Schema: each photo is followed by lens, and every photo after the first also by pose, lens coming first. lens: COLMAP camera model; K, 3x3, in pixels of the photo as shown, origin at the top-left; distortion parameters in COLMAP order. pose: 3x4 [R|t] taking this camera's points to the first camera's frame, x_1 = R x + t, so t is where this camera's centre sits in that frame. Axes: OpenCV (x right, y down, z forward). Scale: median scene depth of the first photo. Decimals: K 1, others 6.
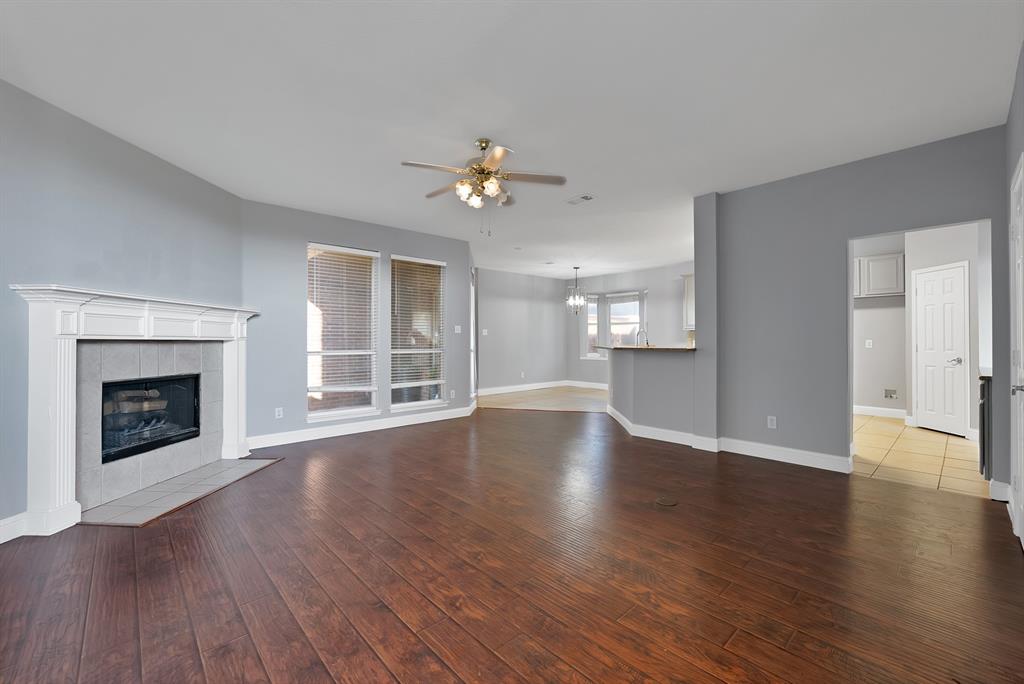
lens RADIAL K [[431.1, 0, 519.2], [0, 431.1, 341.6], [0, 0, 1]] dist [-0.001688, -0.000296]
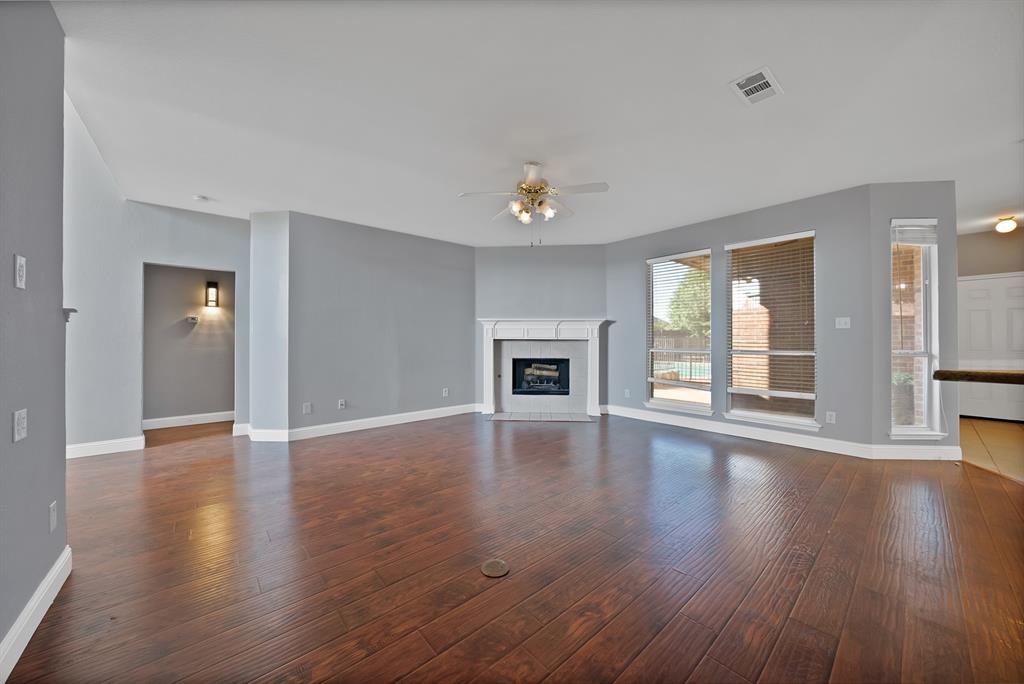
lens RADIAL K [[366.2, 0, 497.2], [0, 366.2, 337.3], [0, 0, 1]] dist [-0.019226, 0.002324]
pose [[-0.081367, -0.005478, -0.996669, 0.745070], [-0.000662, 0.999985, -0.005442, -0.003796], [0.996684, 0.000217, -0.081369, 0.834839]]
